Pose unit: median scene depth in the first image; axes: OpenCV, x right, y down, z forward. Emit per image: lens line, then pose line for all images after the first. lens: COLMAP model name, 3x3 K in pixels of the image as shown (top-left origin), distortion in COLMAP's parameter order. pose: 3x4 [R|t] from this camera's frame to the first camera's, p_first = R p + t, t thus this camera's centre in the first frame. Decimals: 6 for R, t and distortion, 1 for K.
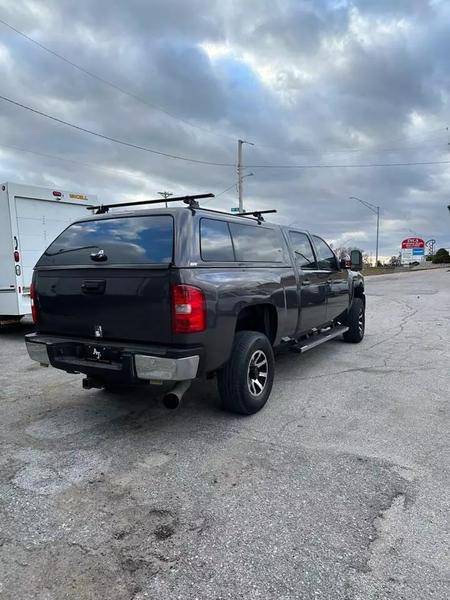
lens RADIAL K [[417.7, 0, 228.5], [0, 417.7, 299.9], [0, 0, 1]] dist [0.055963, -0.070057]
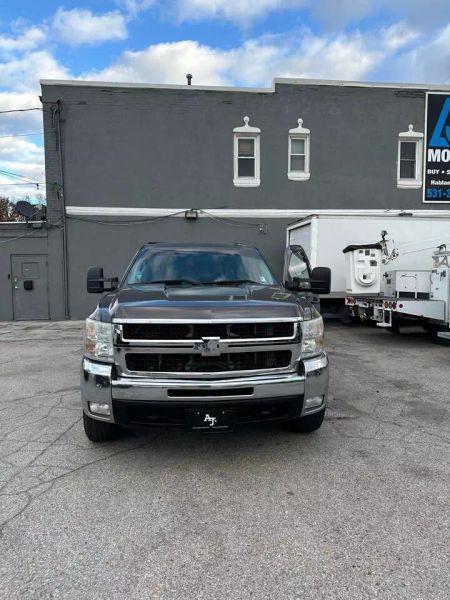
lens RADIAL K [[417.7, 0, 226.9], [0, 417.7, 298.5], [0, 0, 1]] dist [0.055963, -0.070057]
pose [[-0.798971, 0.061996, -0.598166, 0.470803], [-0.029895, 0.989348, 0.142470, -0.149107], [0.600626, 0.131711, -0.788607, 1.447074]]
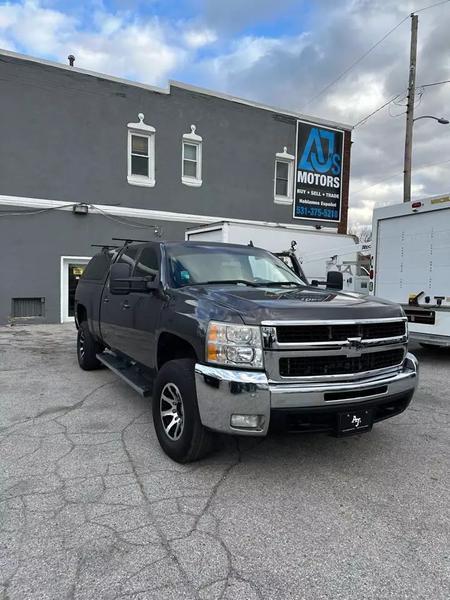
lens RADIAL K [[417.7, 0, 225.6], [0, 417.7, 300.1], [0, 0, 1]] dist [0.055963, -0.070057]
pose [[-0.495120, 0.056560, -0.866981, 0.652469], [-0.081895, 0.990398, 0.111380, -0.125428], [0.864956, 0.126148, -0.485734, 1.212642]]
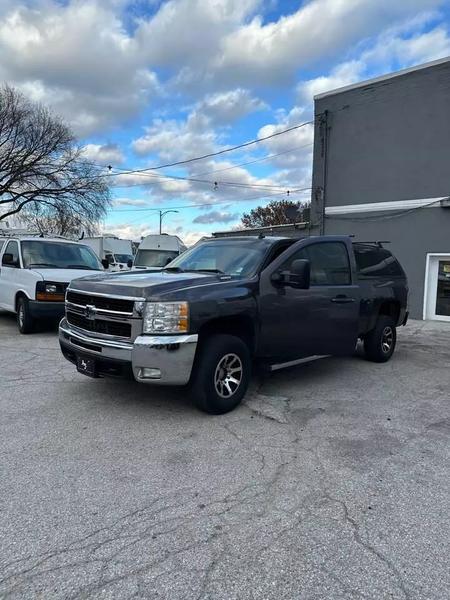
lens RADIAL K [[417.7, 0, 231.2], [0, 417.7, 301.6], [0, 0, 1]] dist [0.055963, -0.070057]
pose [[-0.978847, -0.025463, 0.203002, -0.043494], [0.008044, 0.986668, 0.162545, -0.148056], [-0.204435, 0.160739, -0.965593, 1.618867]]
